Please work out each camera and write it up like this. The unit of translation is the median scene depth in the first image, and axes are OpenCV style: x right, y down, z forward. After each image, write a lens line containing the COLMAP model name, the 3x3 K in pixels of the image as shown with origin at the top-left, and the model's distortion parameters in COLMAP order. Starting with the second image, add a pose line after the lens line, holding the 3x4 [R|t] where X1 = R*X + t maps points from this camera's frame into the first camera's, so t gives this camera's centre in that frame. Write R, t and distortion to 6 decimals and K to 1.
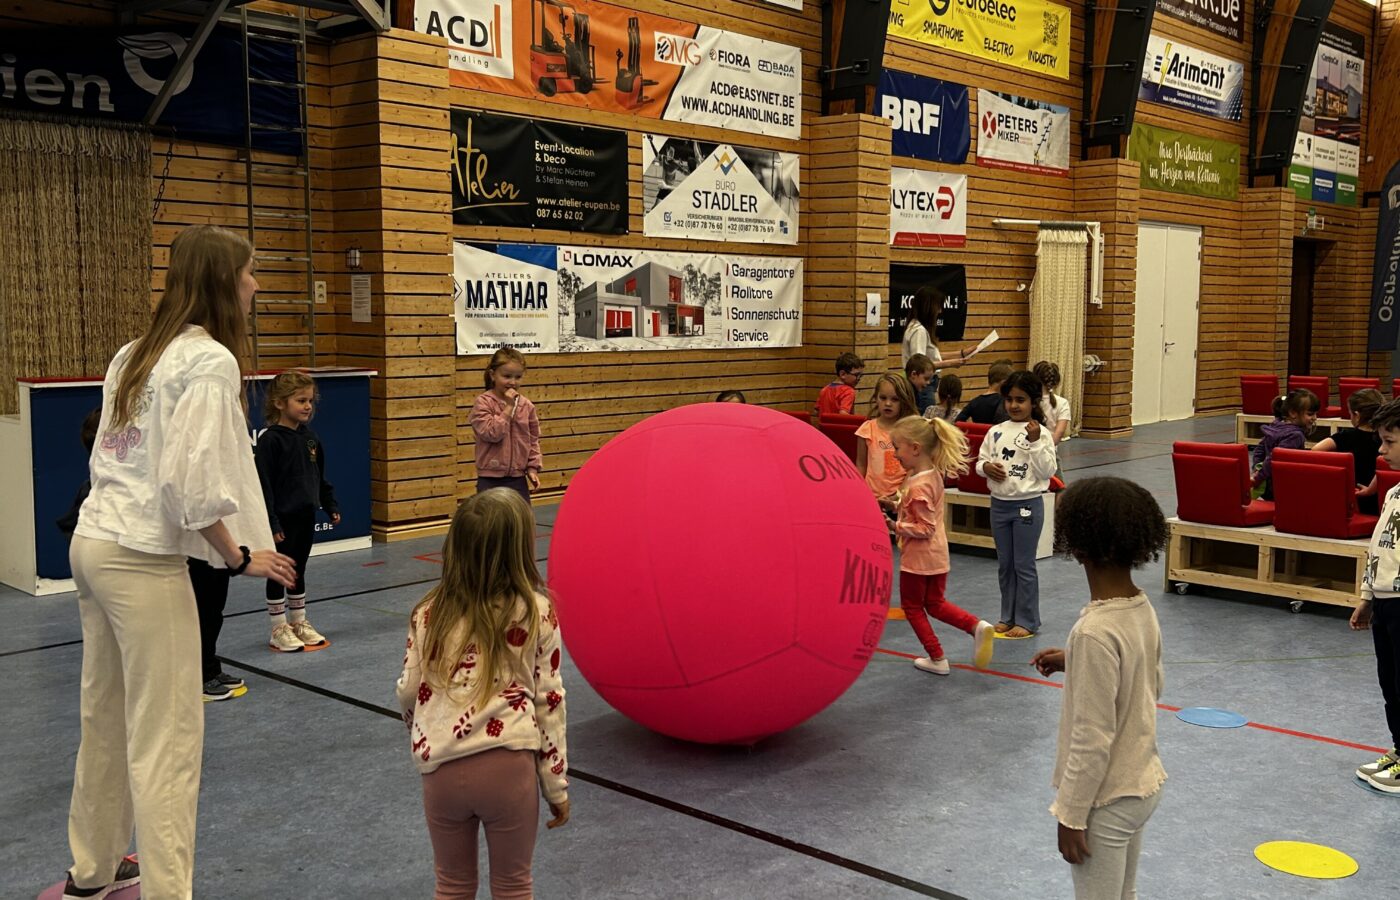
lens RADIAL K [[1375.1, 0, 697.8], [0, 1375.1, 449.4], [0, 0, 1]] dist [0.012938, 0.000000]
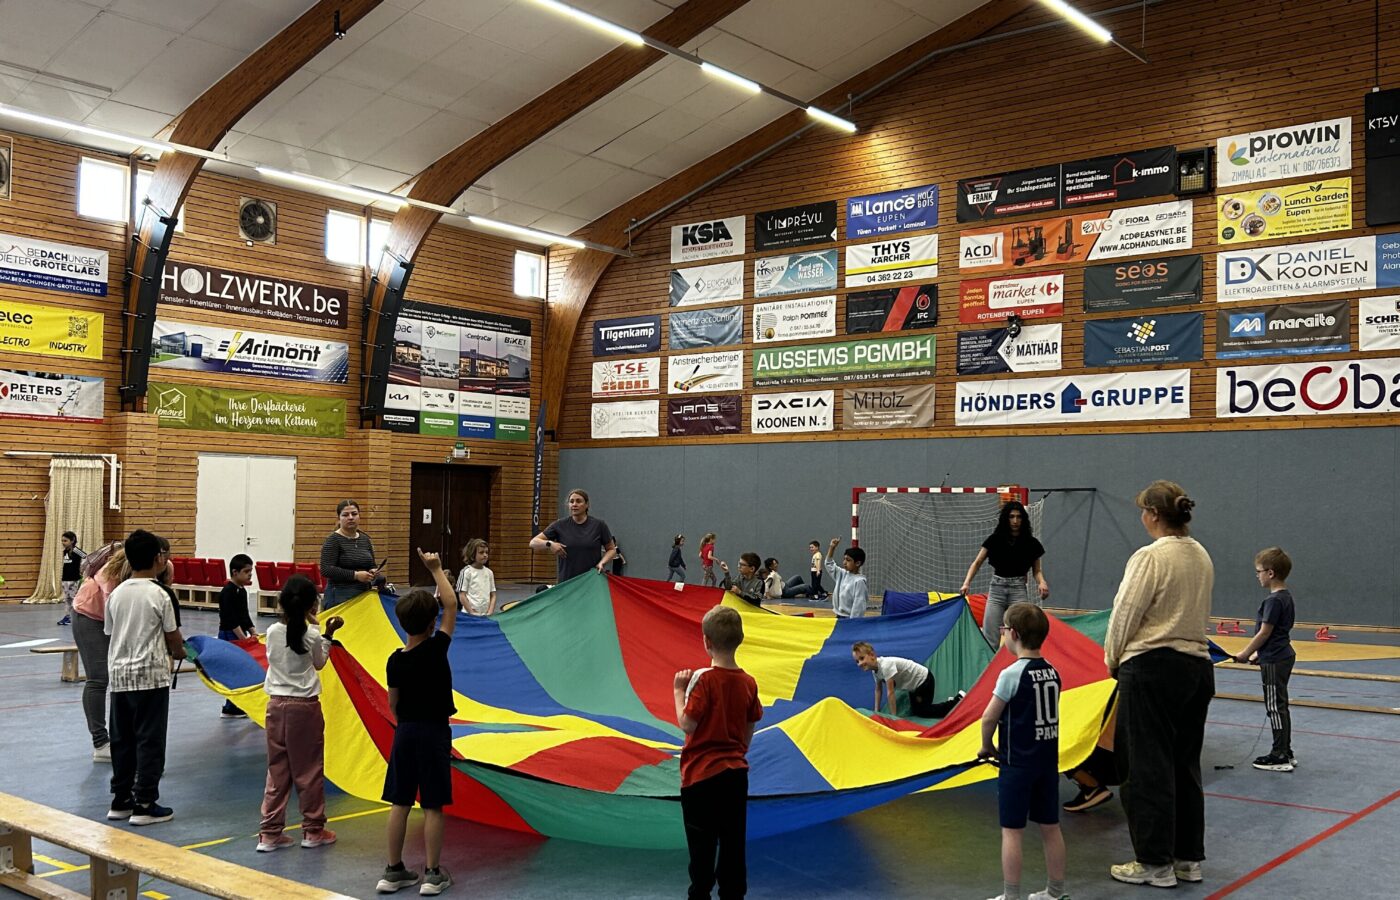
lens RADIAL K [[1375.1, 0, 701.7], [0, 1375.1, 449.6], [0, 0, 1]] dist [0.012938, 0.000000]
pose [[0.998628, 0.020127, 0.048353, 0.849334], [-0.012961, 0.989468, -0.144171, 0.035311], [-0.050745, 0.143346, 0.988371, -0.496819]]
